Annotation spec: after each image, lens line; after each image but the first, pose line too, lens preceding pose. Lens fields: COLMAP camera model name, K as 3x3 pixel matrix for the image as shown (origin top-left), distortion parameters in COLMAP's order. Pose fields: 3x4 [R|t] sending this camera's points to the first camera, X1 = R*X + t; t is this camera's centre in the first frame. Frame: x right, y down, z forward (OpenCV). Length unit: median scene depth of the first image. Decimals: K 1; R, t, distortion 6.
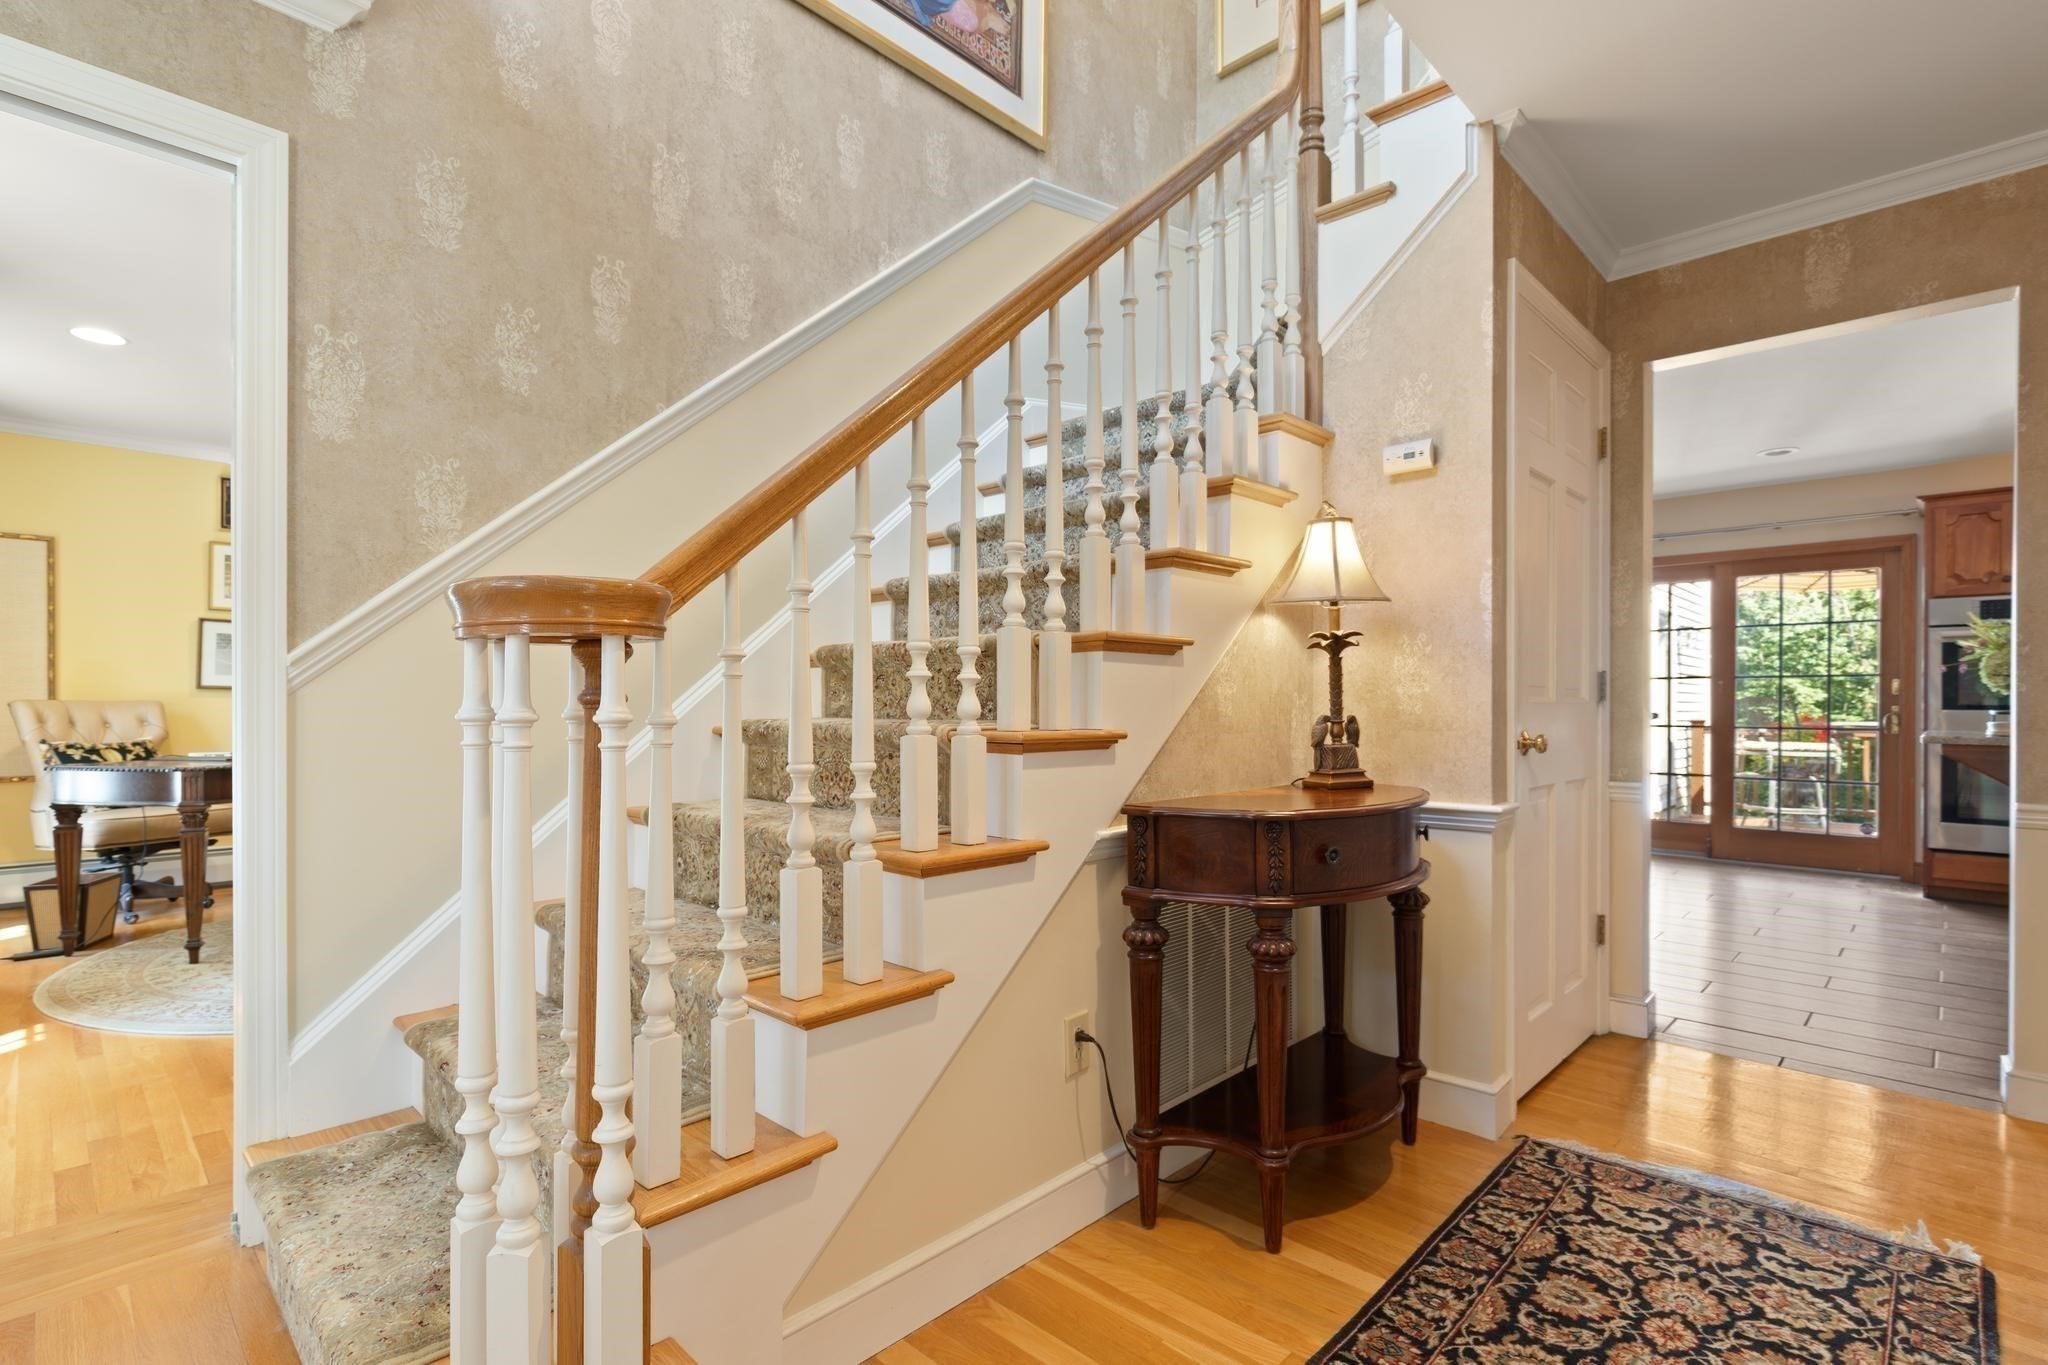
lens RADIAL K [[968.2, 0, 1022.8], [0, 968.2, 697.5], [0, 0, 1]] dist [-0.000358, -0.000121]
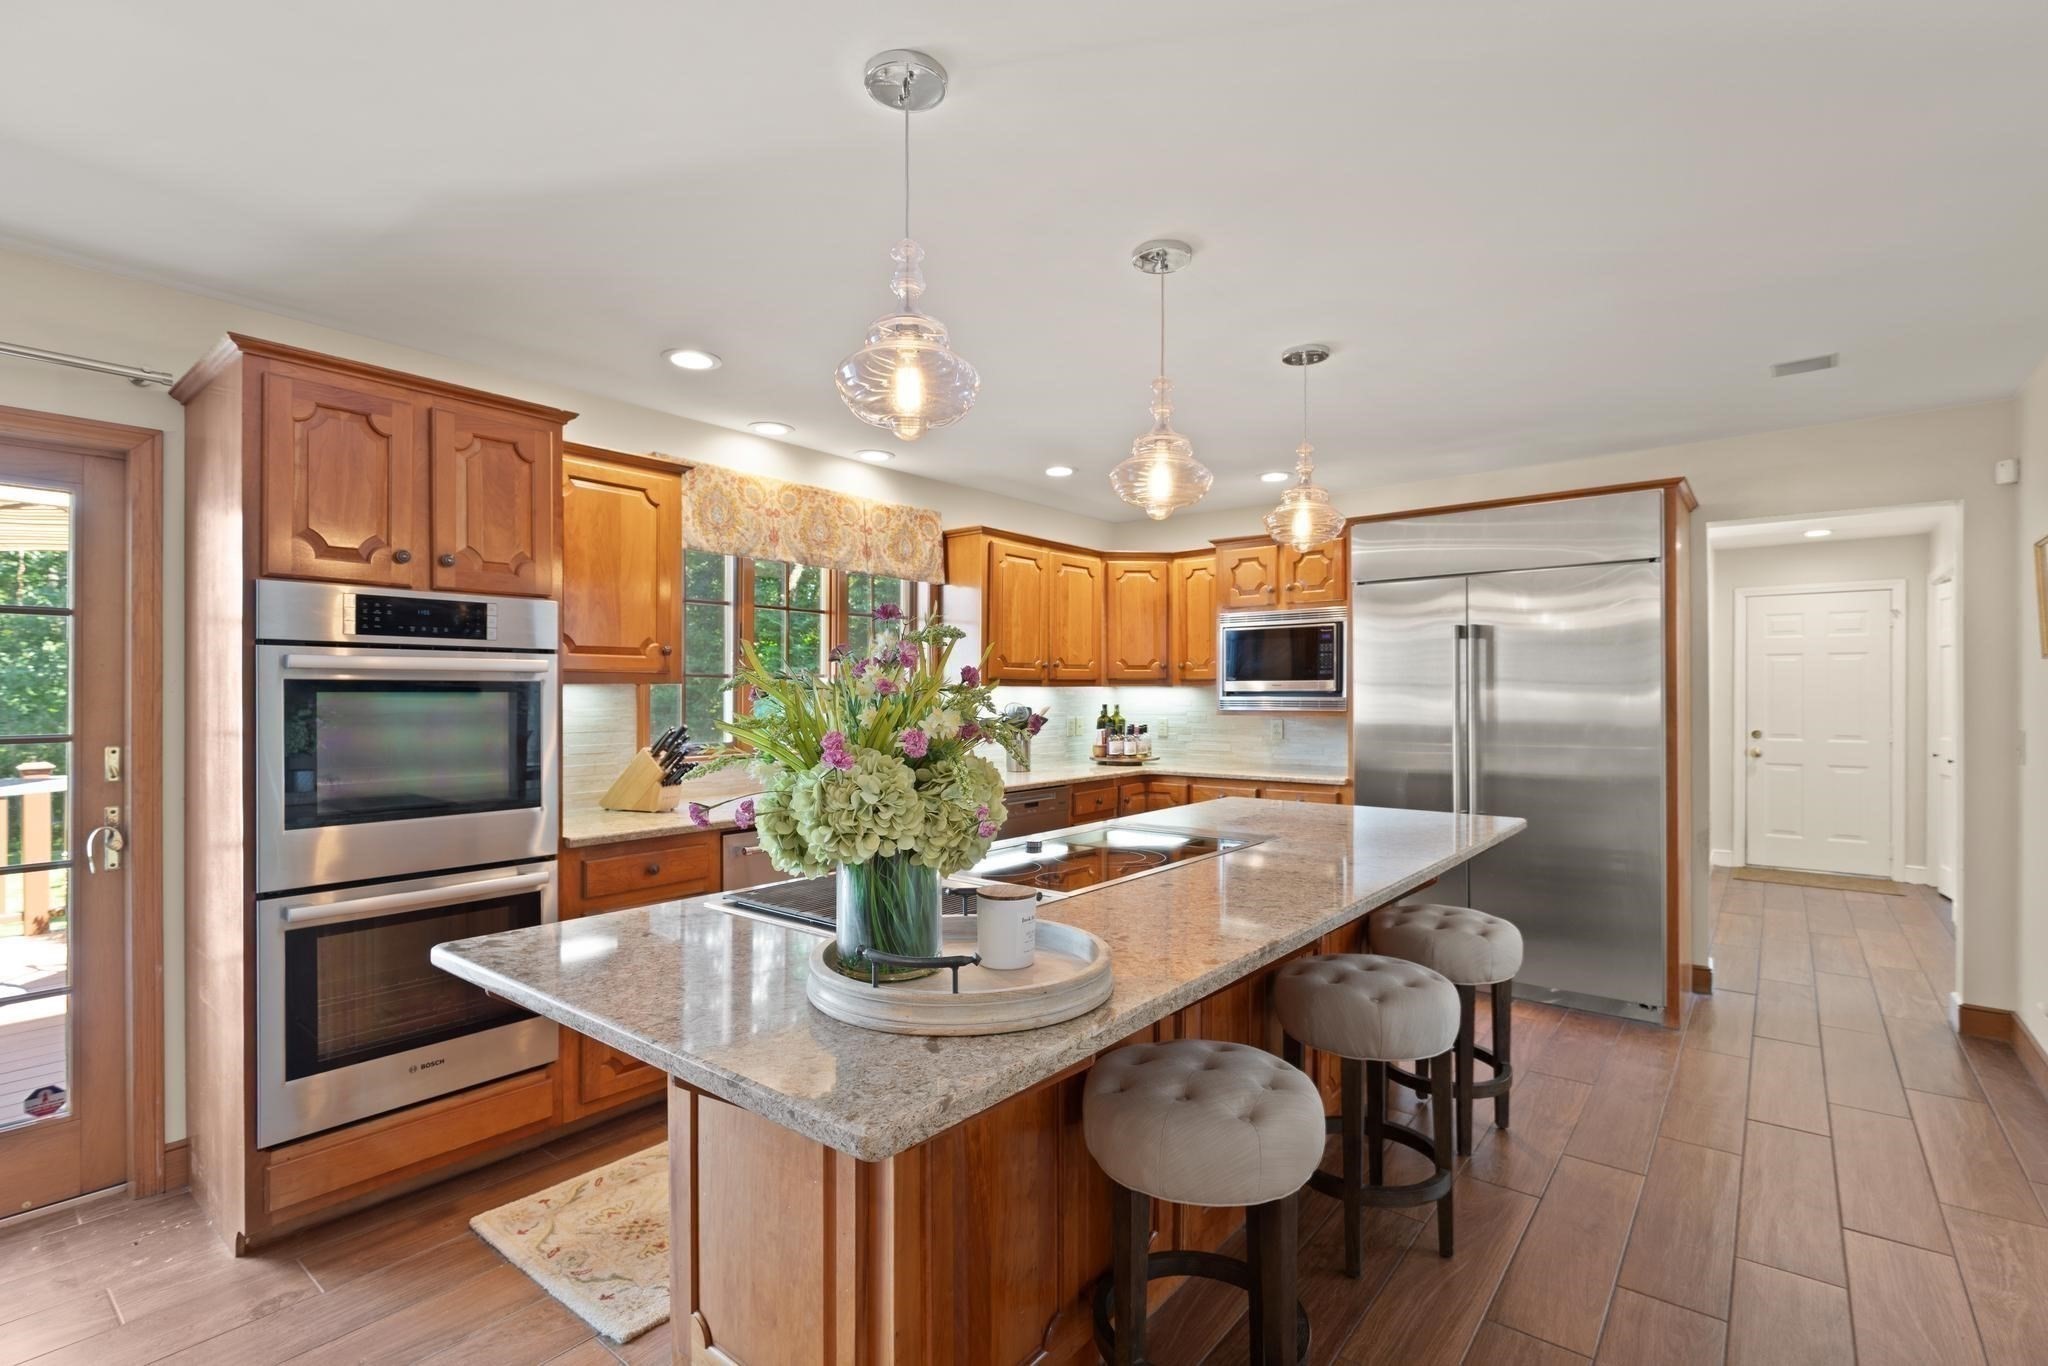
lens RADIAL K [[934.9, 0, 1029.6], [0, 934.9, 699.6], [0, 0, 1]] dist [0.002607, 0.000482]
pose [[-0.083450, -0.007519, 0.996484, 0.543223], [-0.005815, 0.999958, 0.007058, -0.058447], [-0.996495, -0.005206, -0.083490, 0.767774]]
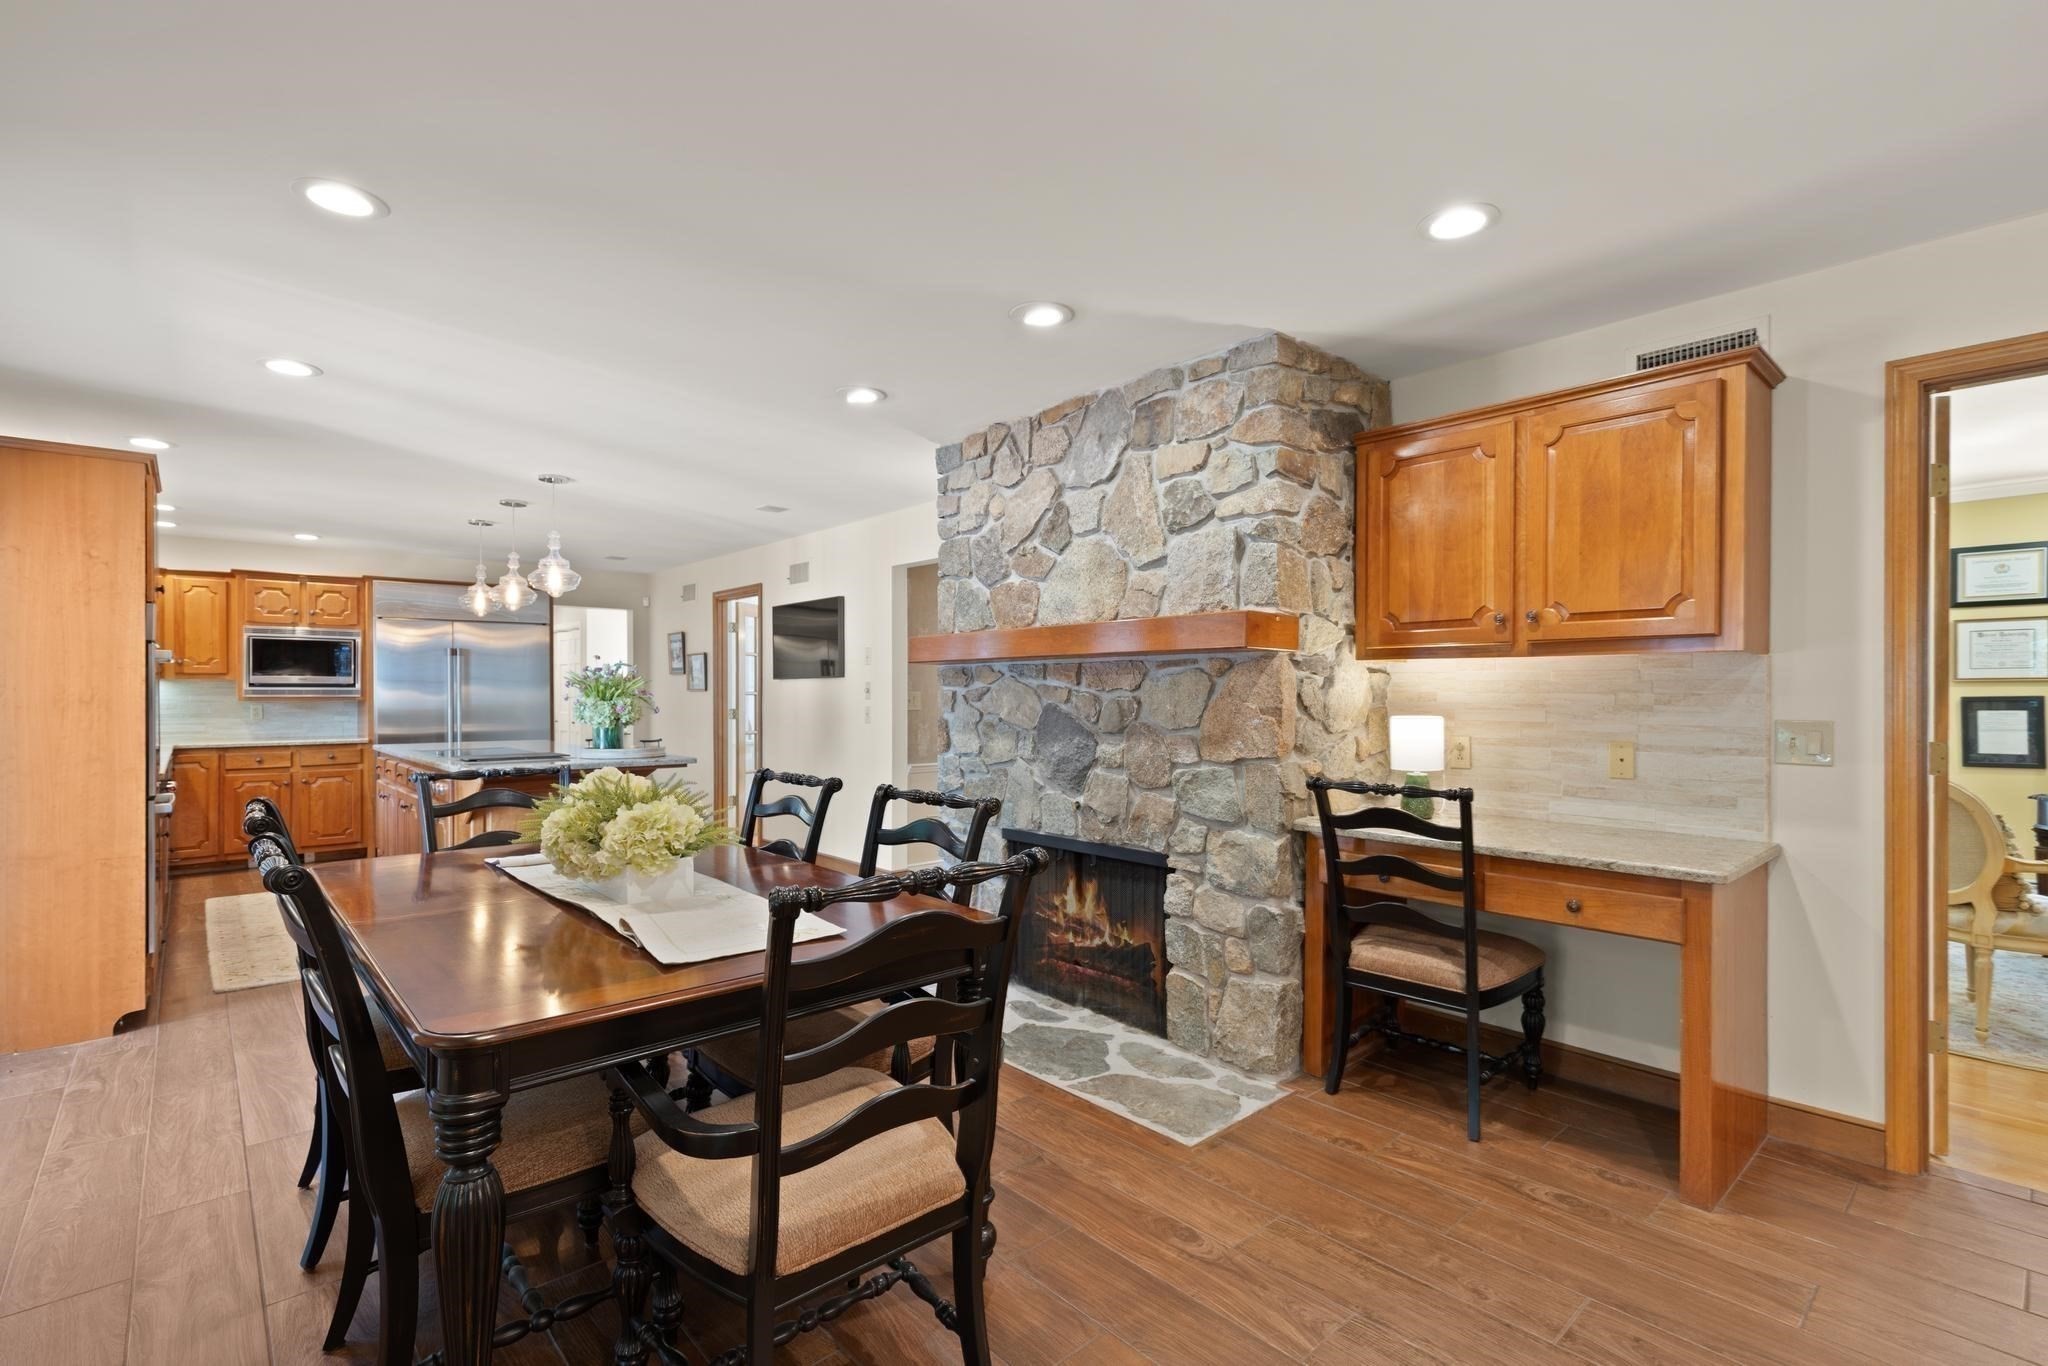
lens RADIAL K [[934.9, 0, 1029.6], [0, 934.9, 699.6], [0, 0, 1]] dist [0.002607, 0.000482]
pose [[-0.997026, -0.001860, 0.077040, 0.276374], [-0.002089, 0.999994, -0.002888, -0.034509], [-0.077034, -0.003040, -0.997024, 1.809055]]
